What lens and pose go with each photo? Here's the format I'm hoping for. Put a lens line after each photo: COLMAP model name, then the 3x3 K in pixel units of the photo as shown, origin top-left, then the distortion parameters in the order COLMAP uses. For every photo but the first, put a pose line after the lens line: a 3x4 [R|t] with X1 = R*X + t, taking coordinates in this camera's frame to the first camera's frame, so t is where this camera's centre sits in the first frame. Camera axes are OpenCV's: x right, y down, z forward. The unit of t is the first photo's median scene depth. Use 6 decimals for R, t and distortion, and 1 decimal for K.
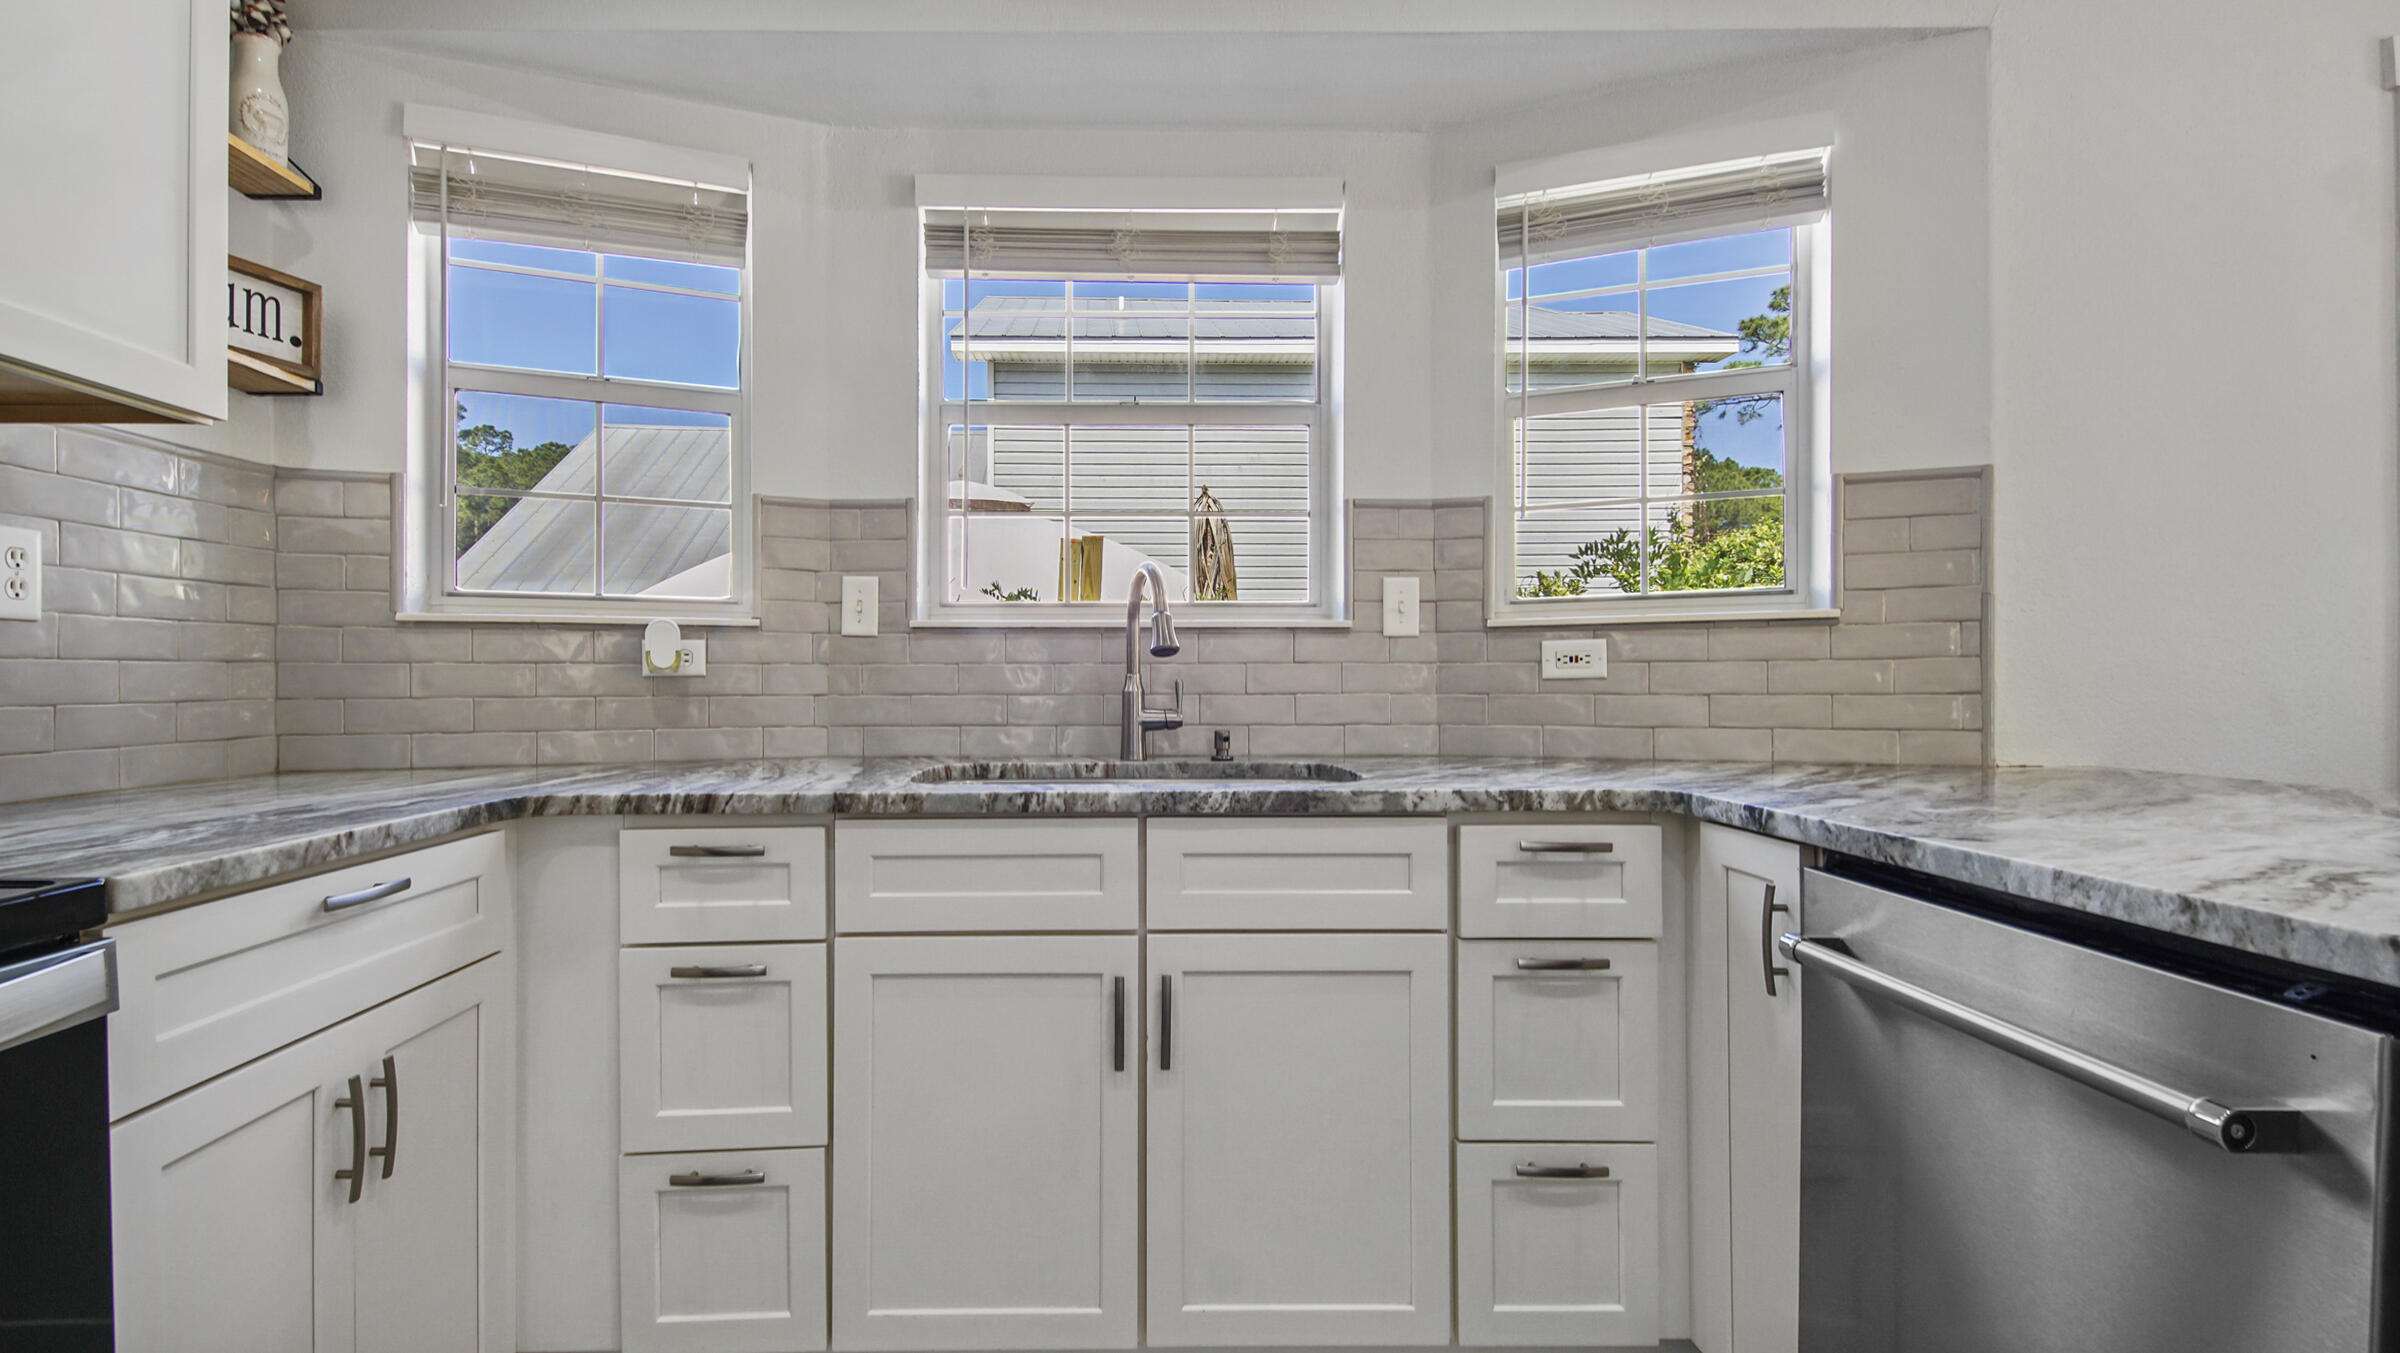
lens RADIAL K [[1091.1, 0, 1144.2], [0, 1091.1, 678.3], [0, 0, 1]] dist [0.031343, -0.015279]
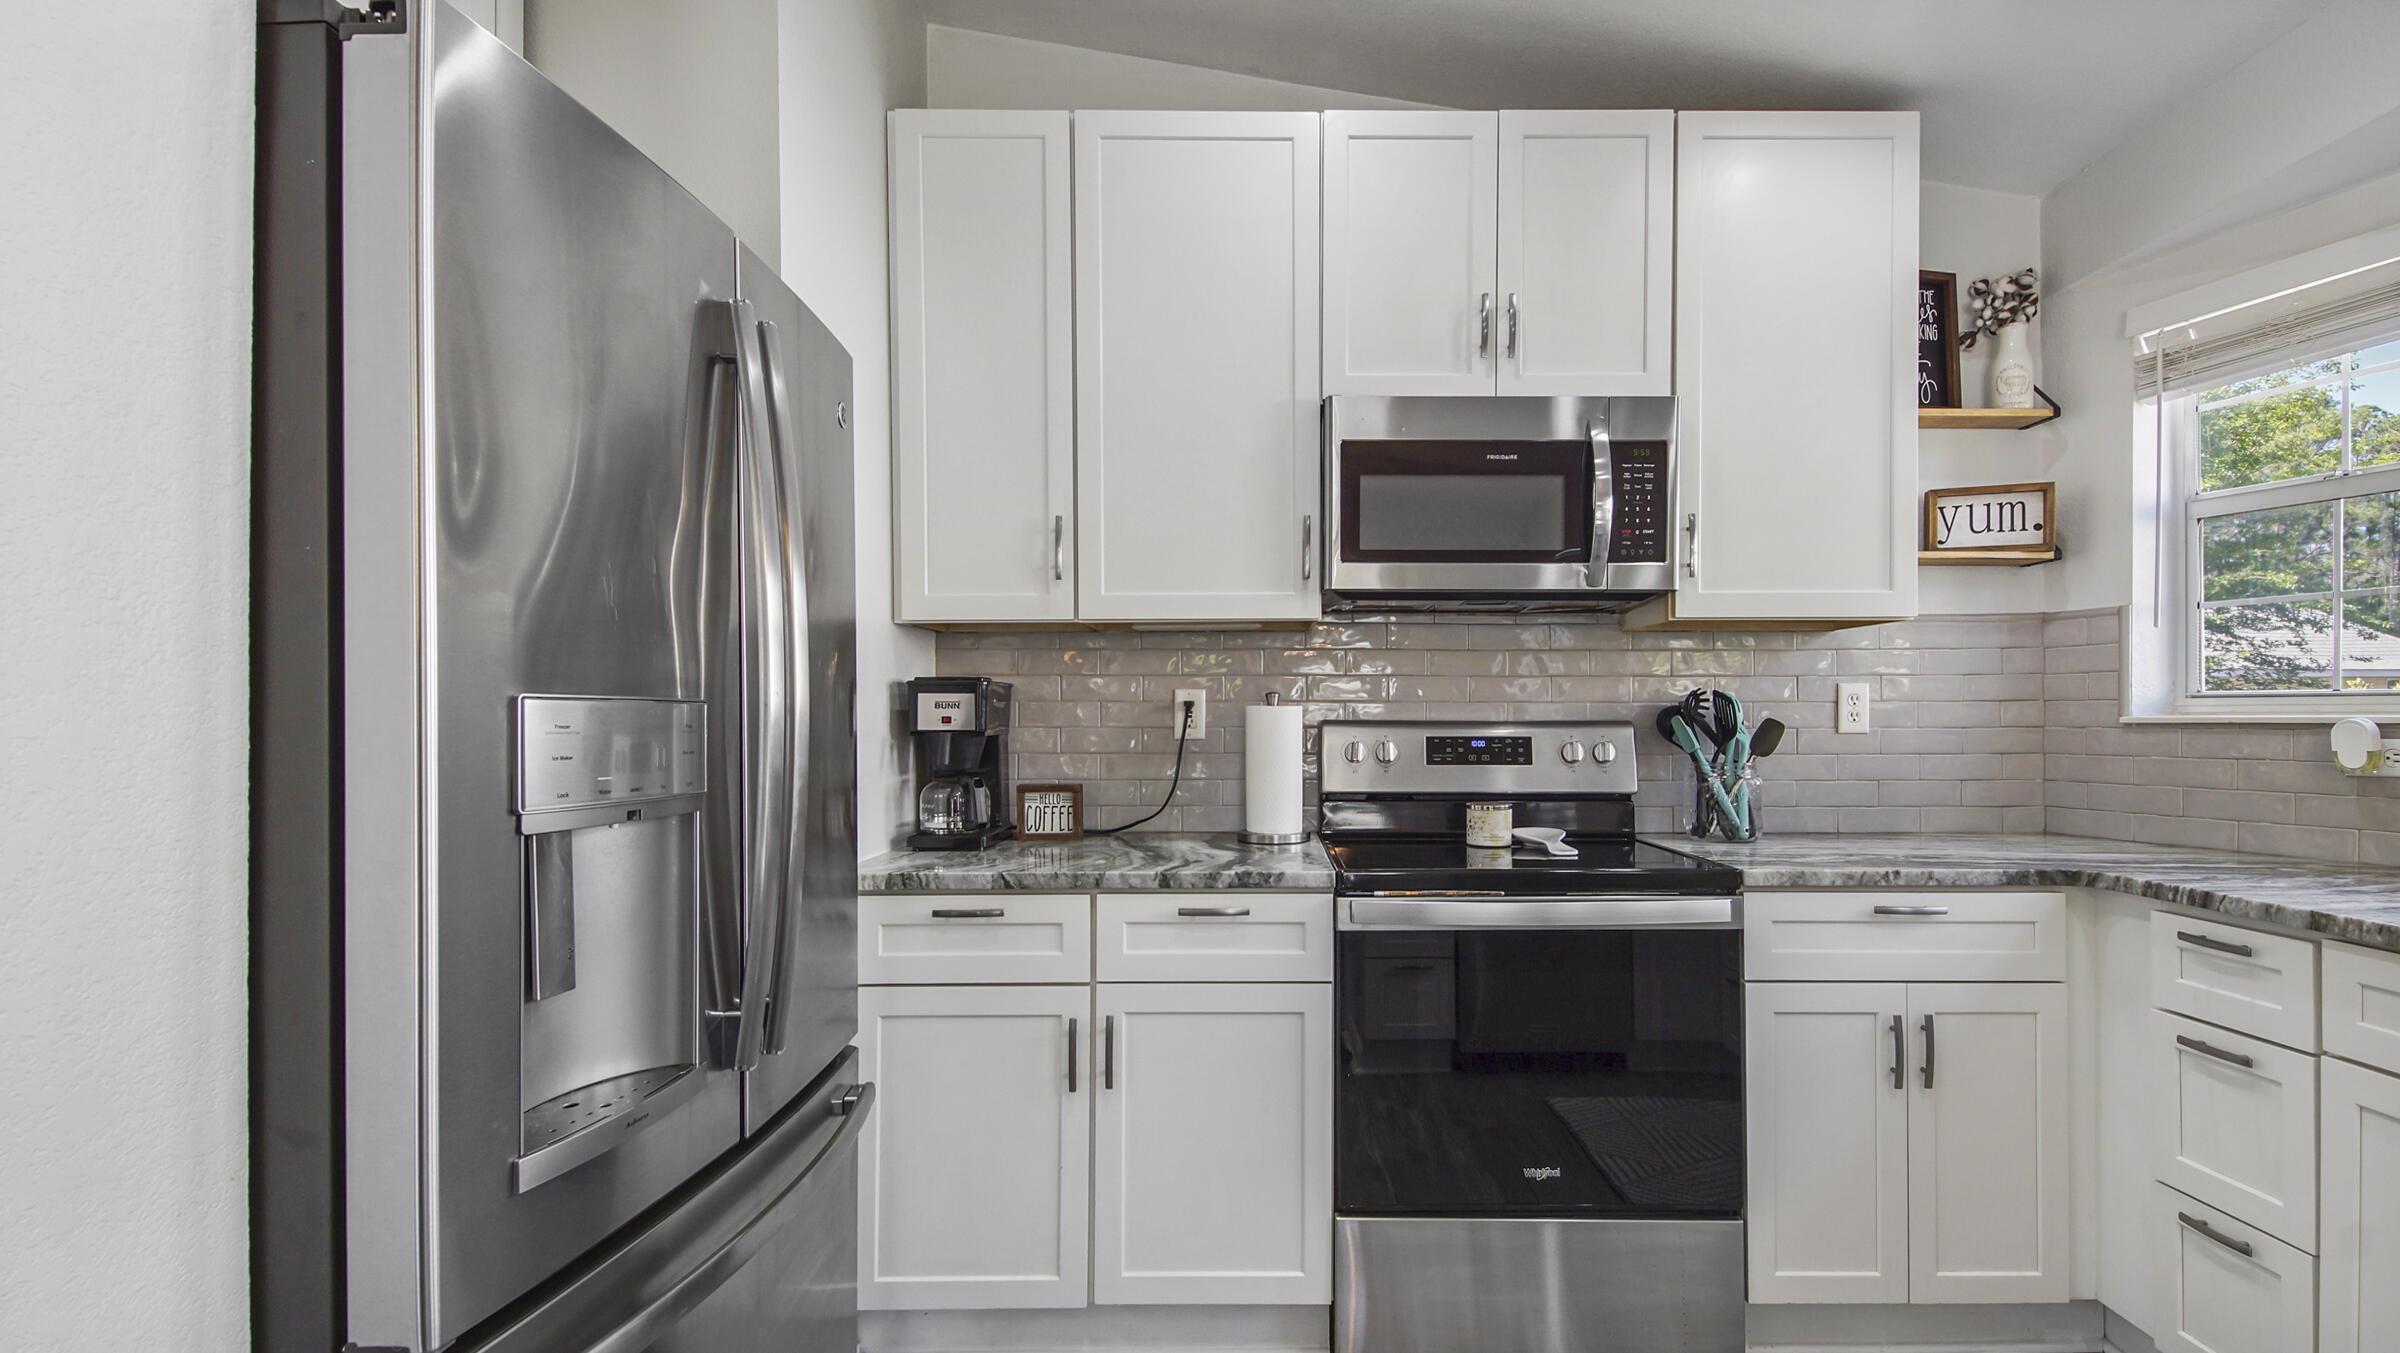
lens RADIAL K [[1091.1, 0, 1223.5], [0, 1091.1, 720.5], [0, 0, 1]] dist [0.031343, -0.015279]
pose [[-0.048956, 0.003720, -0.998794, 0.789427], [0.004098, 0.999985, 0.003523, -0.078634], [0.998793, -0.003920, -0.048971, 0.042899]]
